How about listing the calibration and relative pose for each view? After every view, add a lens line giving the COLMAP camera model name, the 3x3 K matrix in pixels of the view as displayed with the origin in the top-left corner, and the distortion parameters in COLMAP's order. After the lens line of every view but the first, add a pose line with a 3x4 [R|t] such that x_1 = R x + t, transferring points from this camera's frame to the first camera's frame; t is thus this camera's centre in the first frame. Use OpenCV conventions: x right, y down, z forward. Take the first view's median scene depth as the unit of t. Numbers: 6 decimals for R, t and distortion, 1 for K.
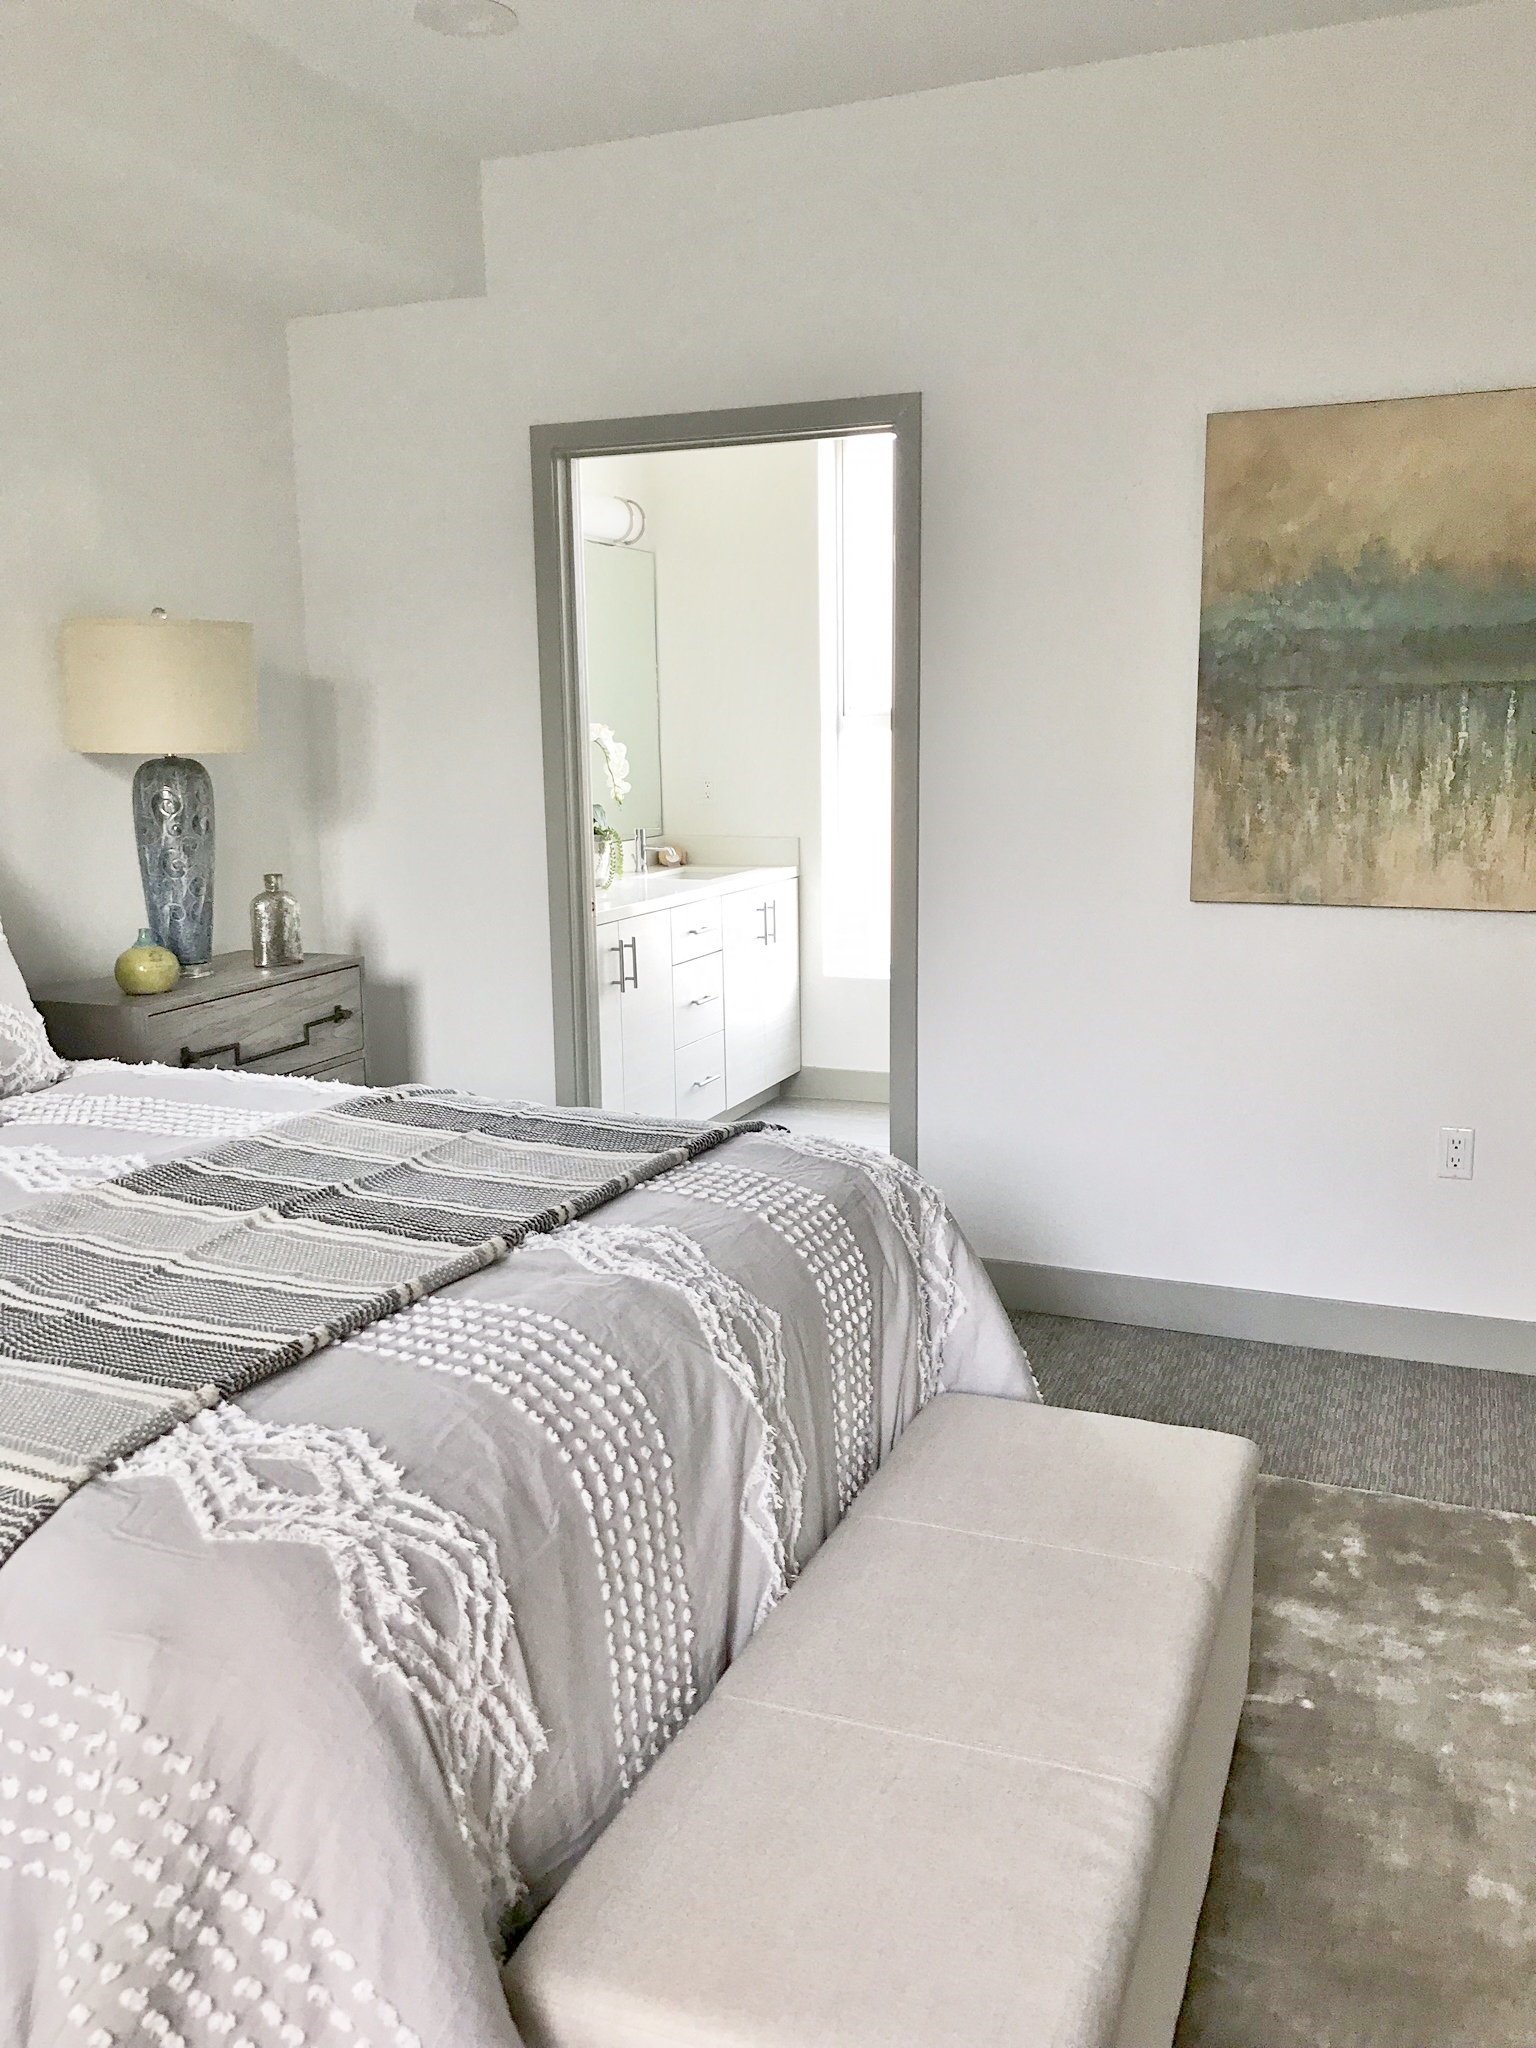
lens RADIAL K [[1696.4, 0, 768.0], [0, 1696.4, 1024.0], [0, 0, 1]] dist [0.069789, -0.069789]
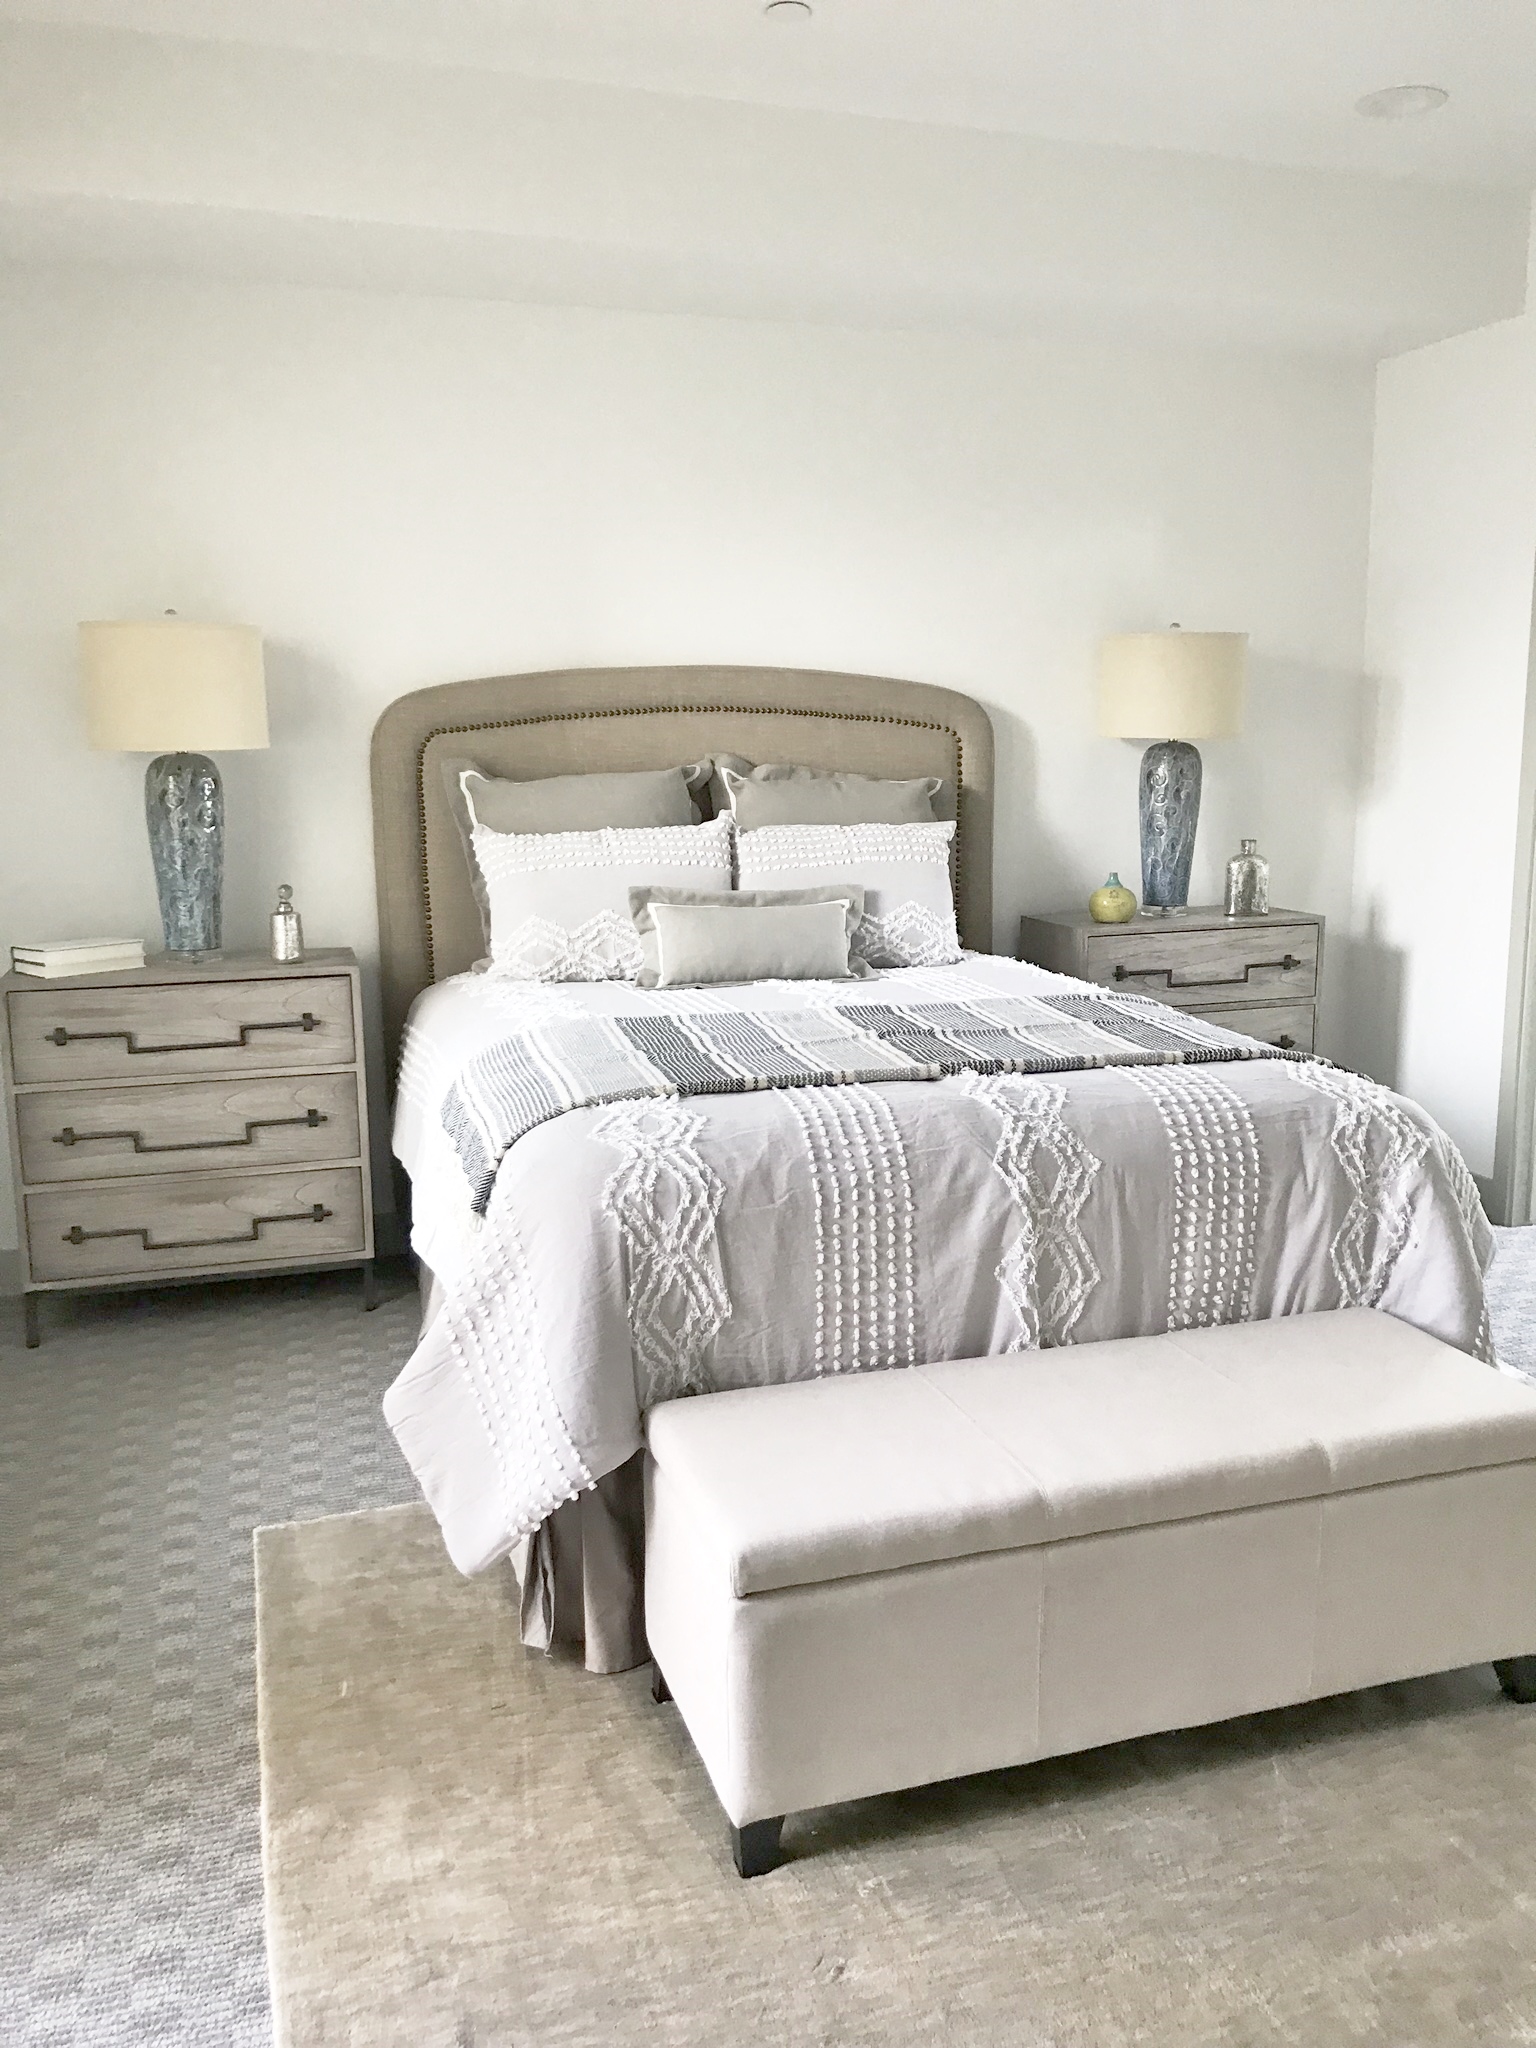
lens RADIAL K [[1642.5, 0, 768.0], [0, 1642.5, 1024.0], [0, 0, 1]] dist [0.202508, -0.285541]
pose [[0.652133, 0.147715, -0.743575, 0.423503], [-0.141328, 0.987327, 0.072189, 0.004352], [0.744815, 0.058011, 0.664745, -0.033207]]
